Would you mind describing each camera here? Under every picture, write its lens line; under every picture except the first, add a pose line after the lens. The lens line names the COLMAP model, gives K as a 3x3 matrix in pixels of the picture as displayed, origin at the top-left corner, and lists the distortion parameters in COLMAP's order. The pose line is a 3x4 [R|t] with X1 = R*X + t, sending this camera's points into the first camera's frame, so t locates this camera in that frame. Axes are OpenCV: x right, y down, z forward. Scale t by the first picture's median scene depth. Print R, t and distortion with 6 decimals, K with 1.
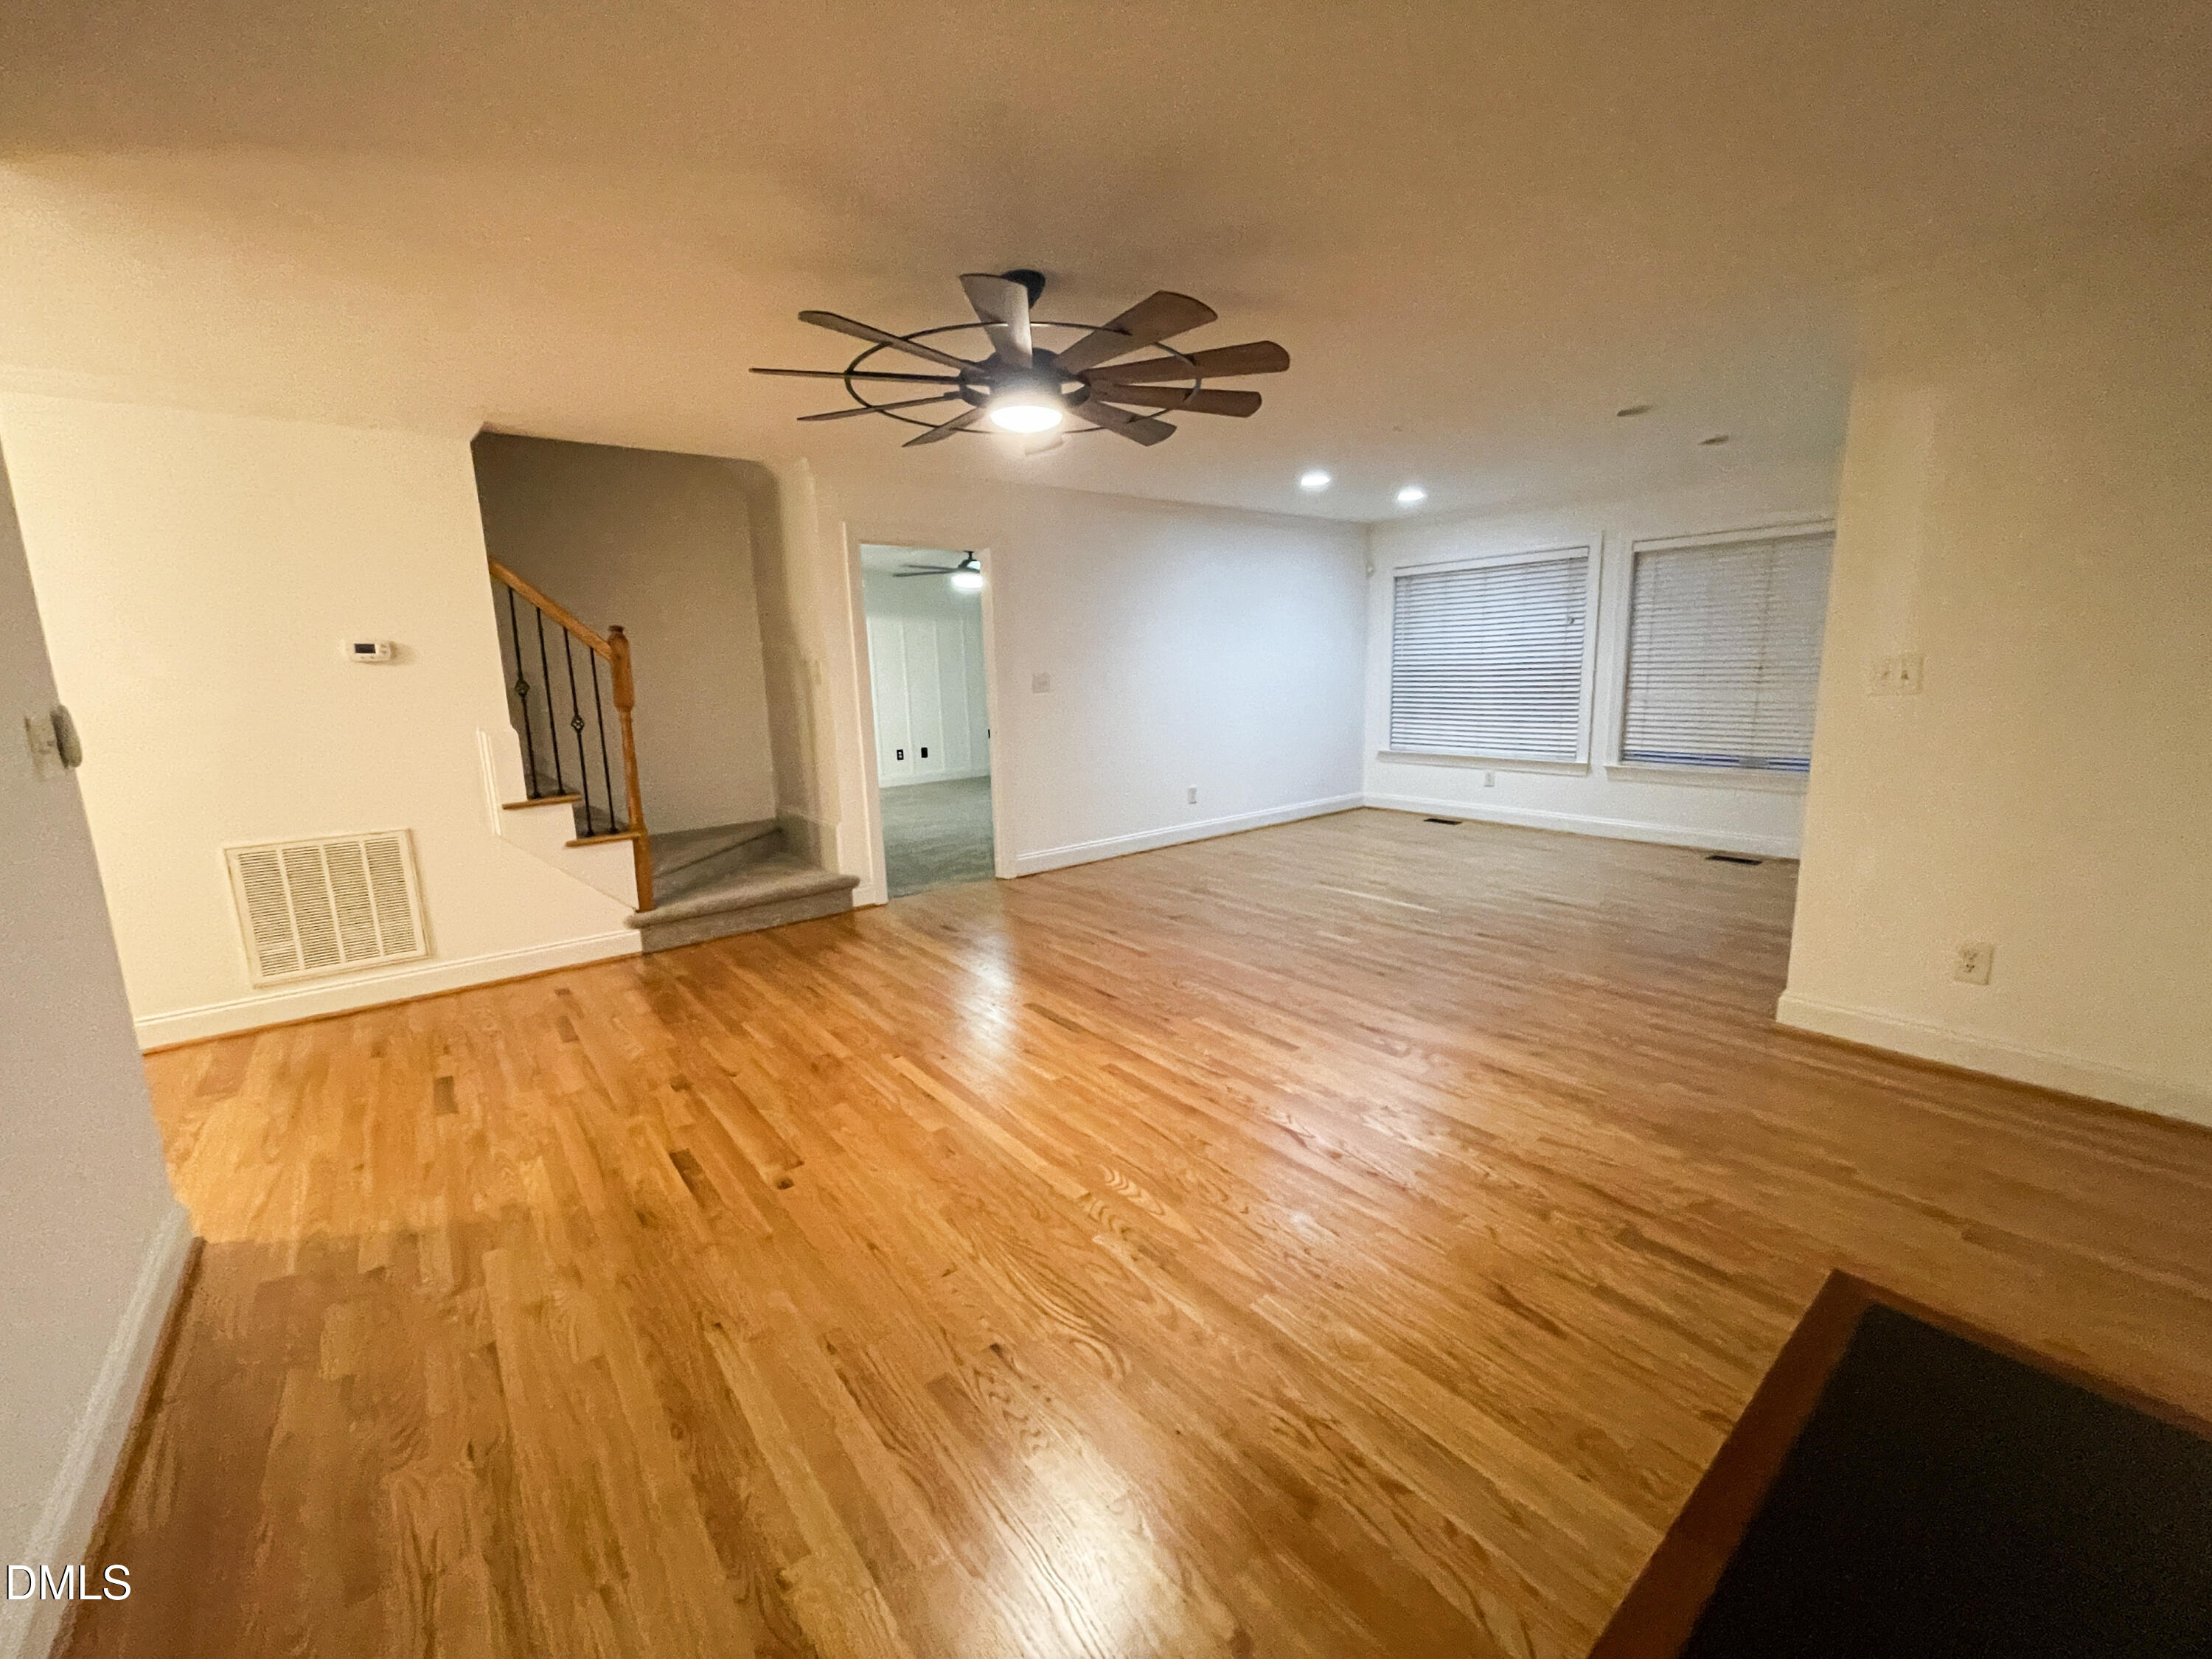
lens RADIAL K [[895.3, 0, 1110.6], [0, 895.3, 828.2], [0, 0, 1]] dist [-0.001043, -0.000661]
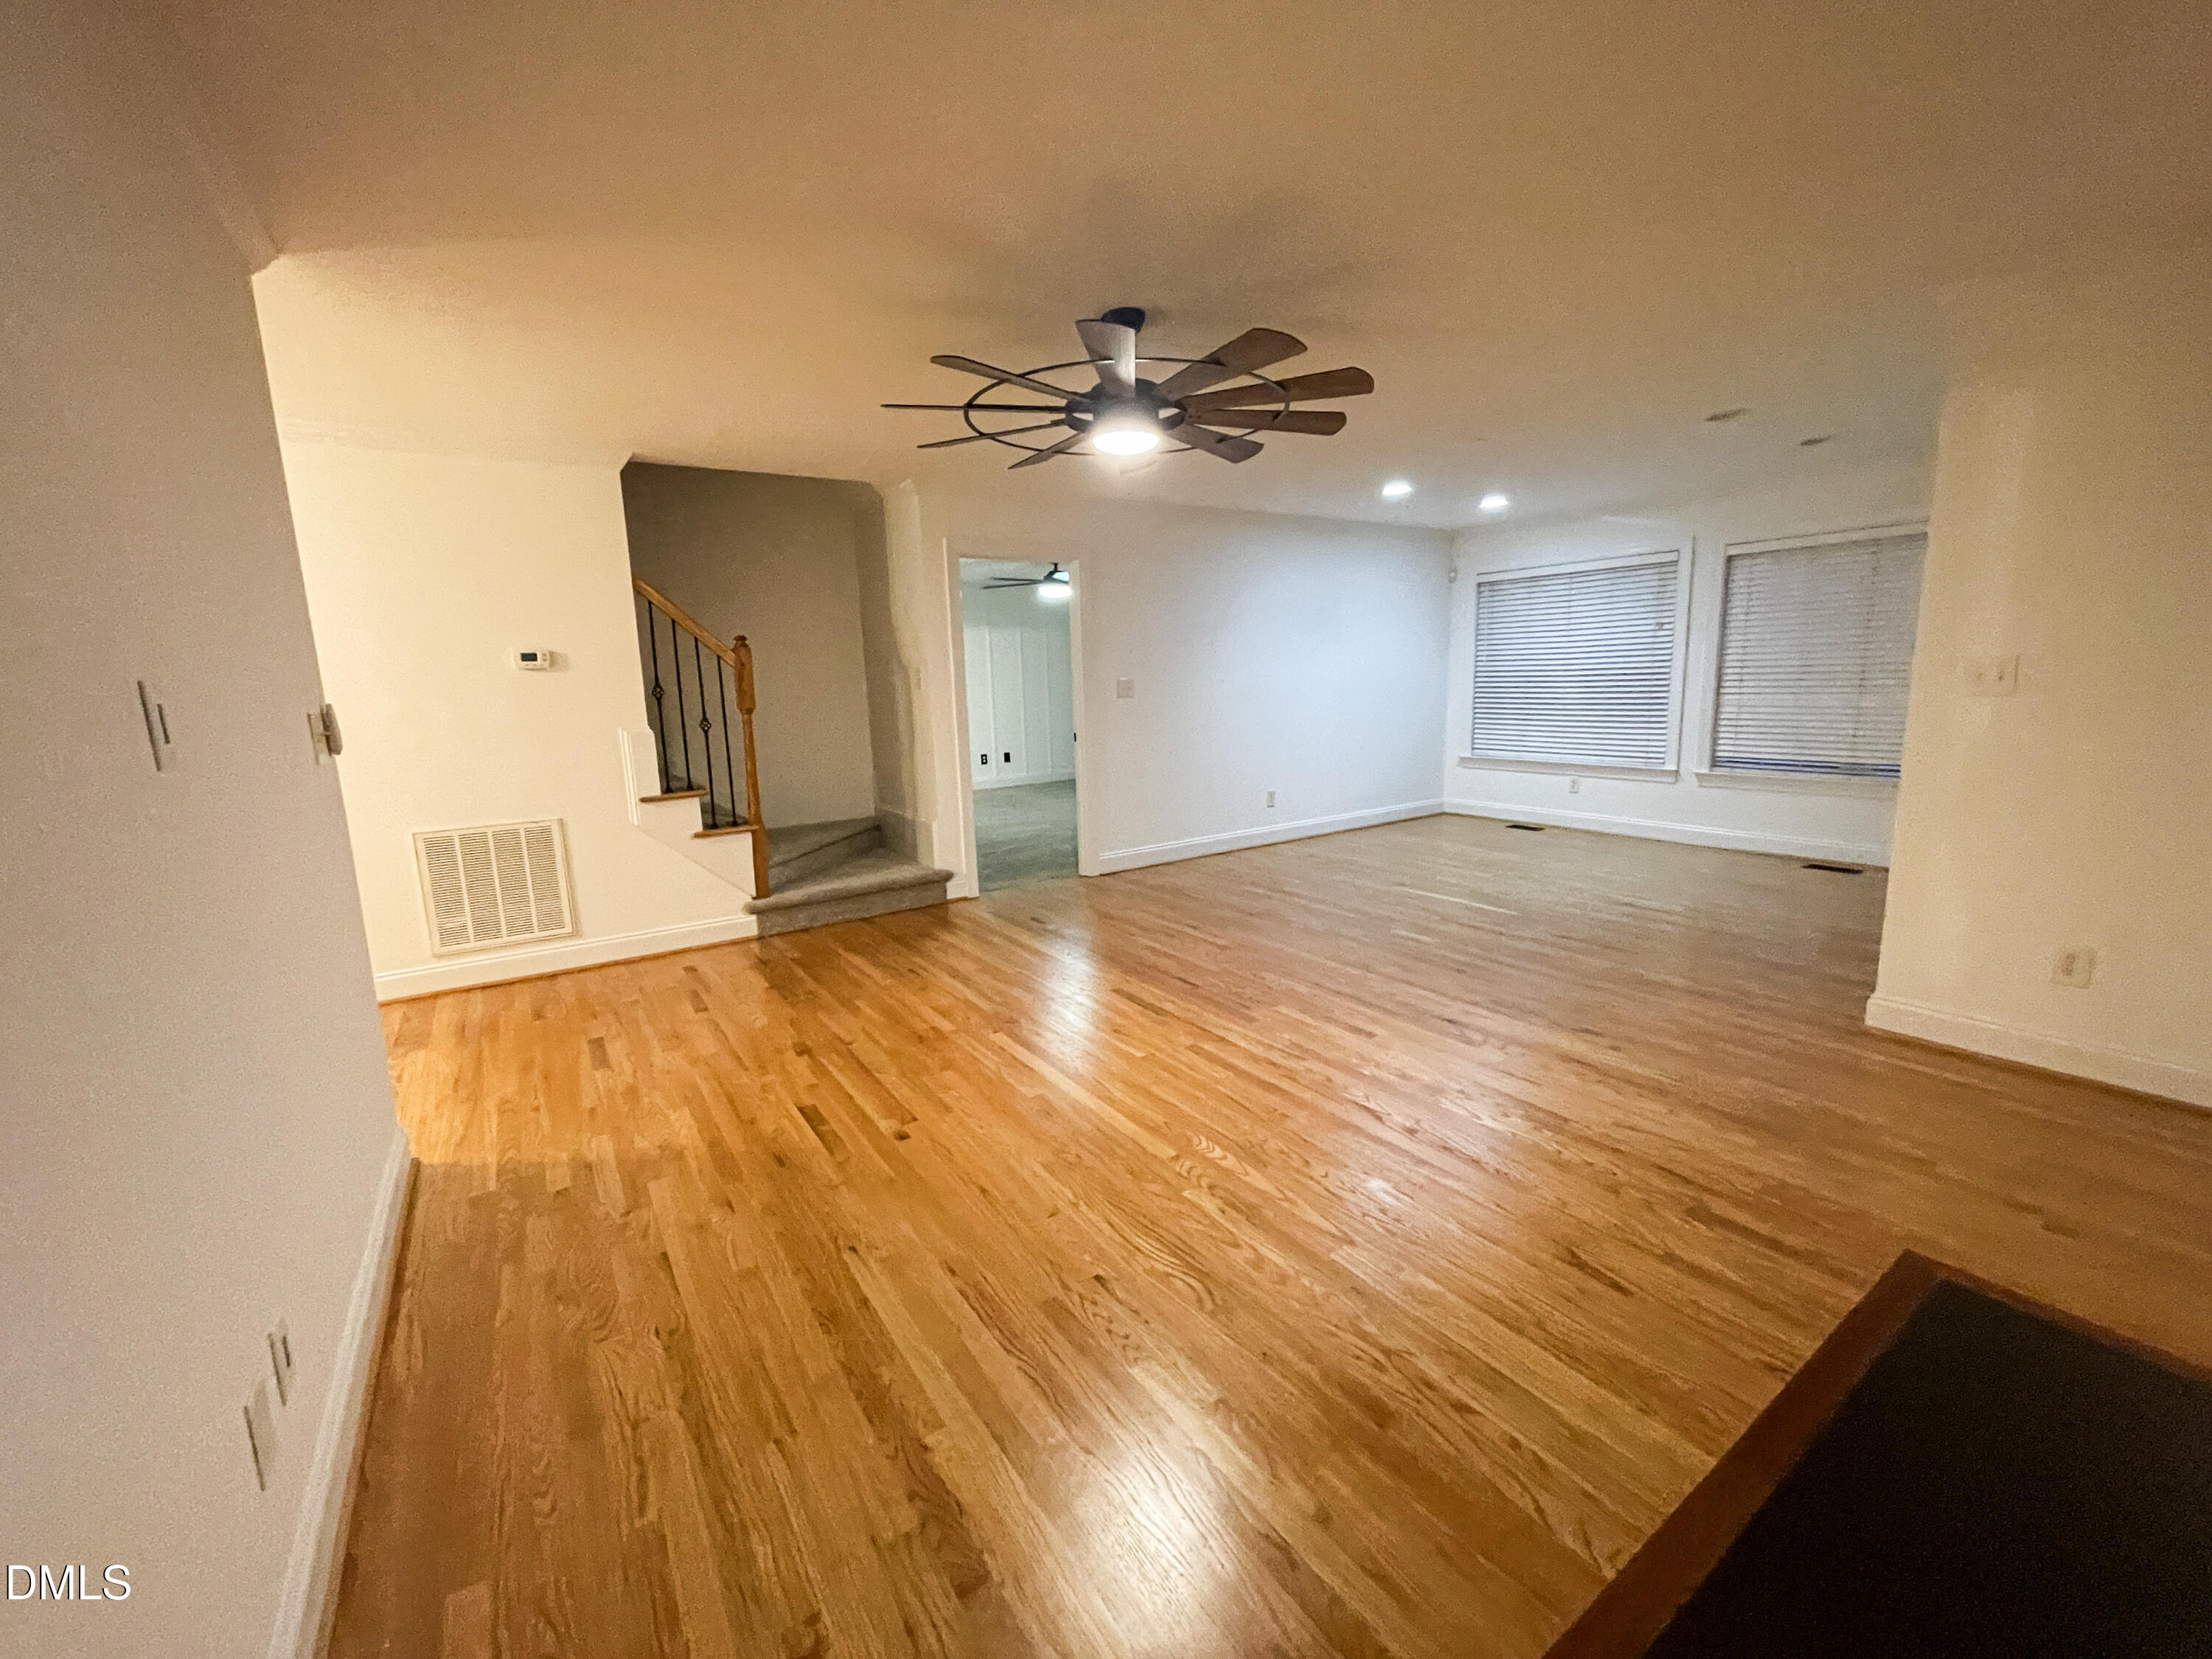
lens RADIAL K [[895.3, 0, 1111.4], [0, 895.3, 826.6], [0, 0, 1]] dist [-0.001043, -0.000661]
pose [[0.996670, 0.011410, -0.080733, -0.018119], [-0.012310, 0.999867, -0.010658, 0.019639], [0.080601, 0.011617, 0.996679, -0.075307]]
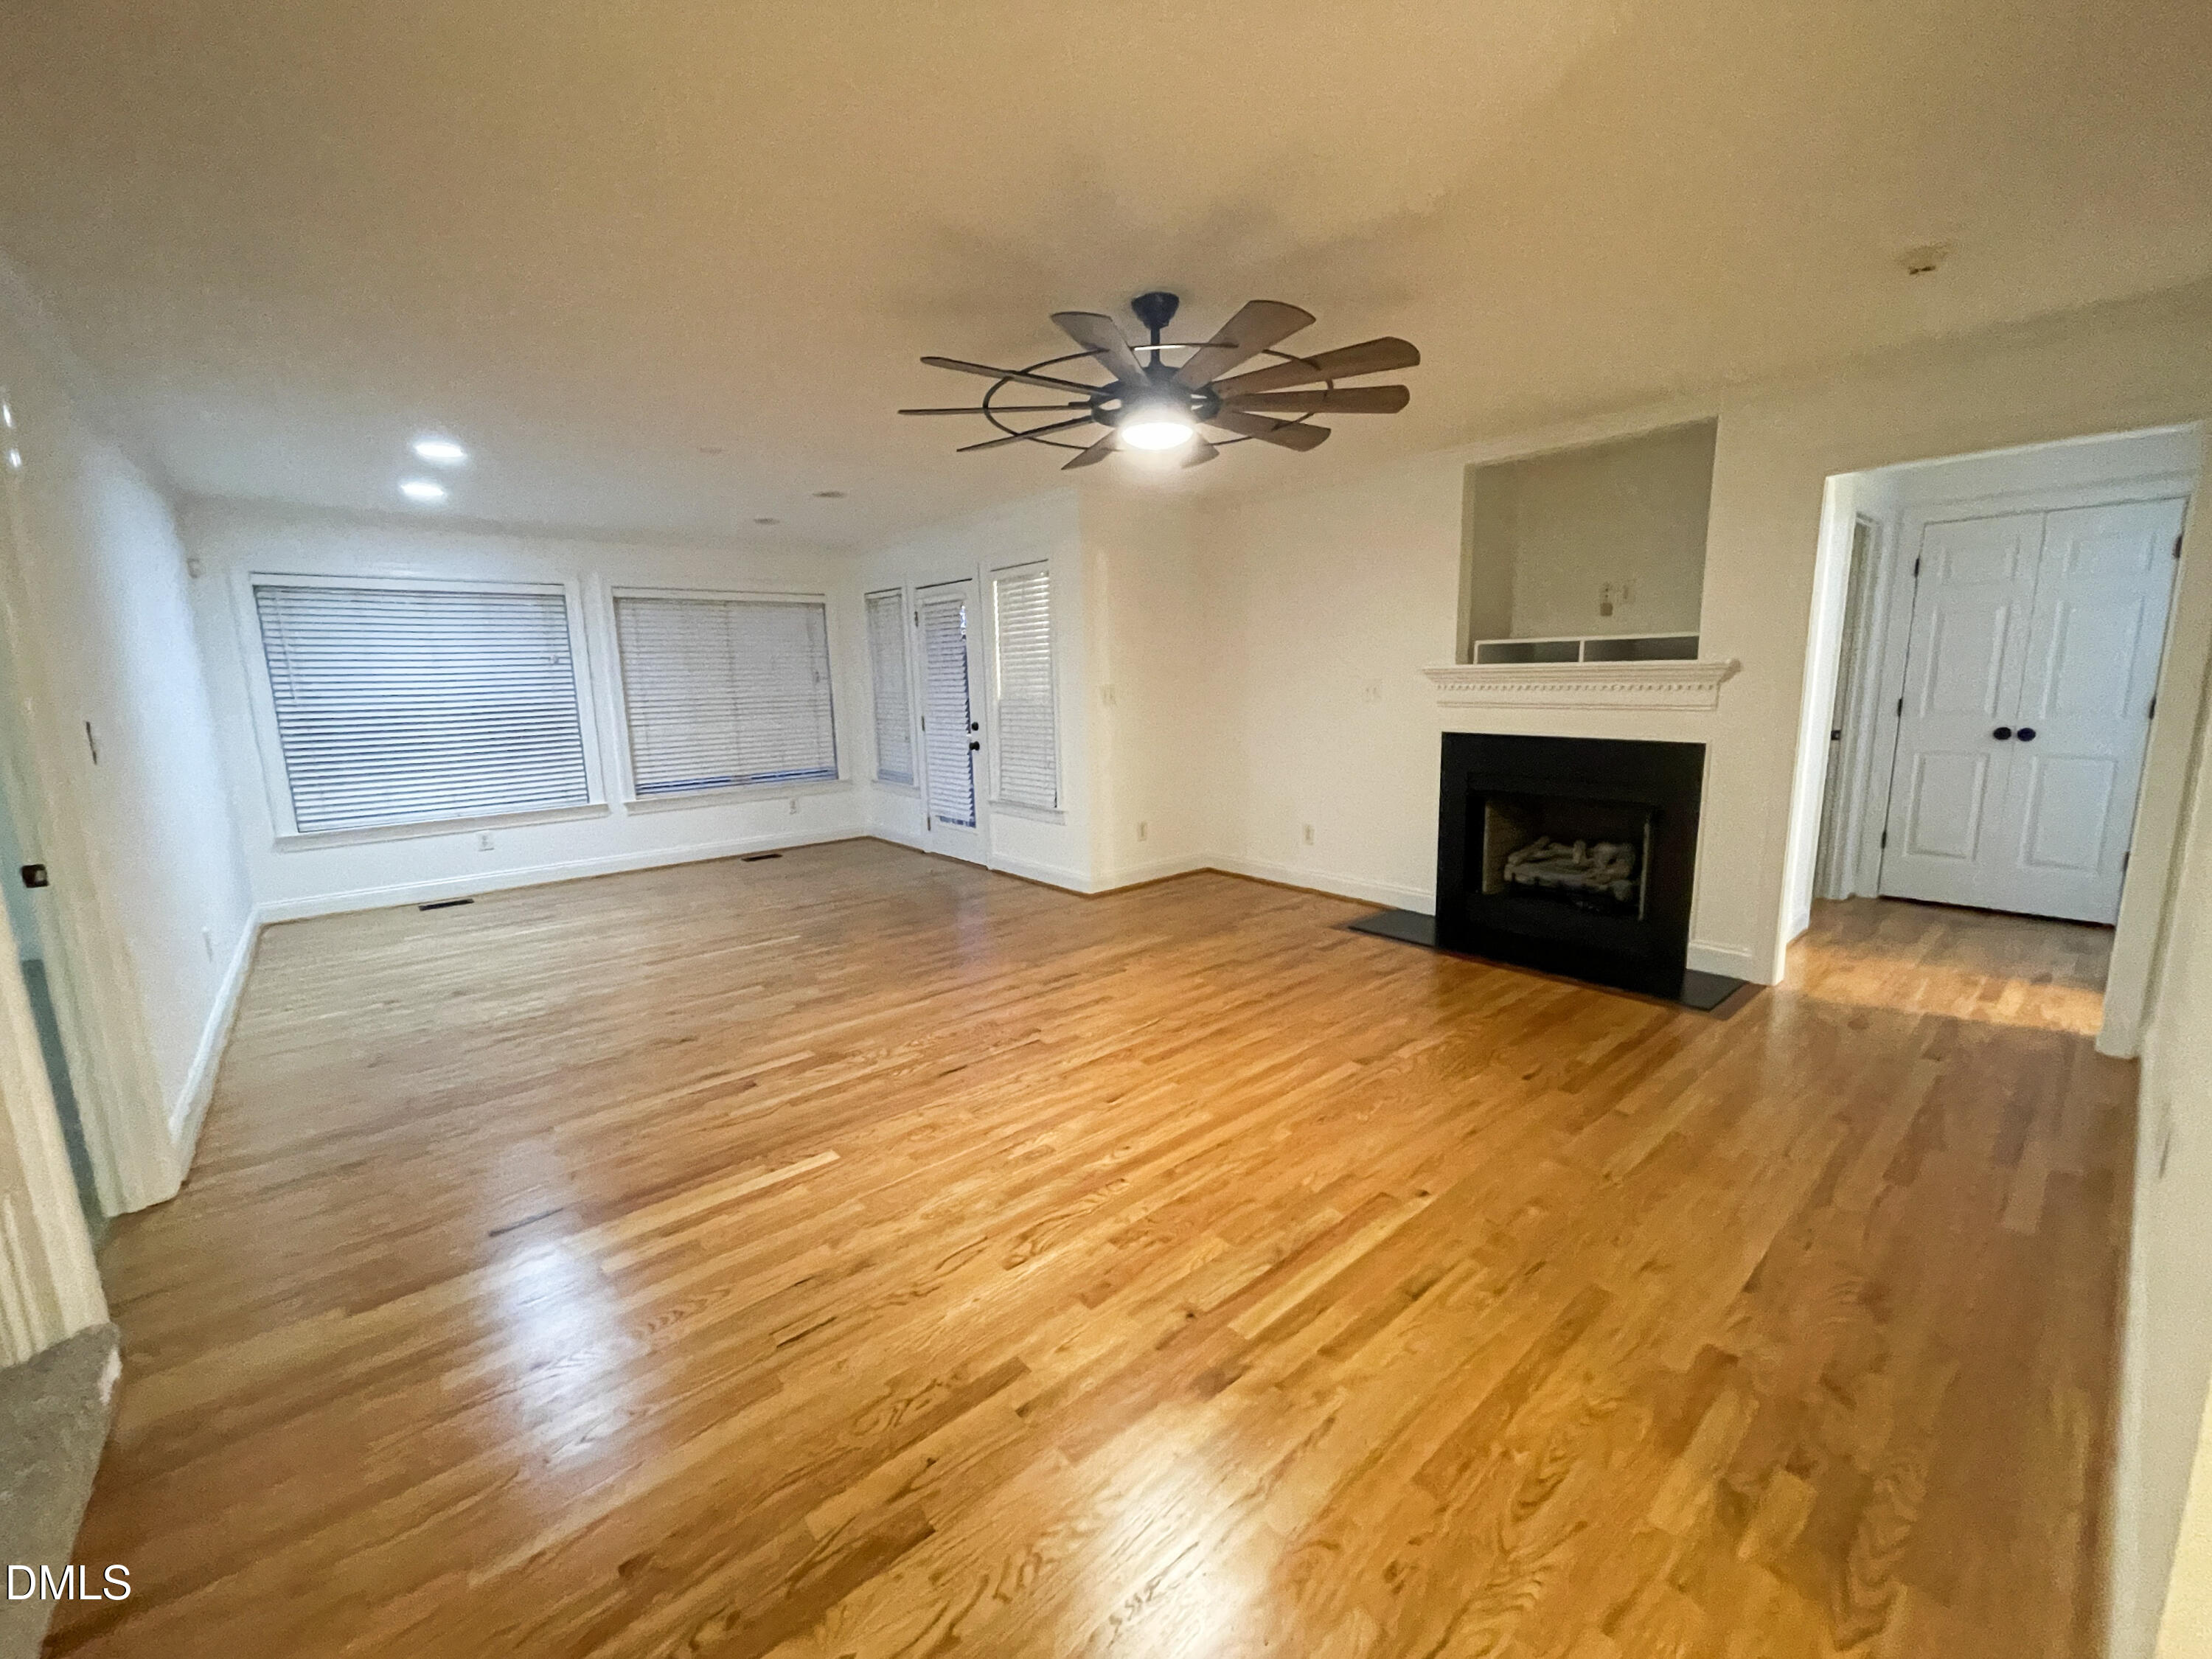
lens RADIAL K [[895.3, 0, 1096.8], [0, 895.3, 833.0], [0, 0, 1]] dist [-0.001043, -0.000661]
pose [[-0.027828, -0.146764, 0.988780, -1.070866], [0.207199, 0.966834, 0.149337, -0.172451], [-0.977903, 0.209030, 0.003504, 1.068684]]
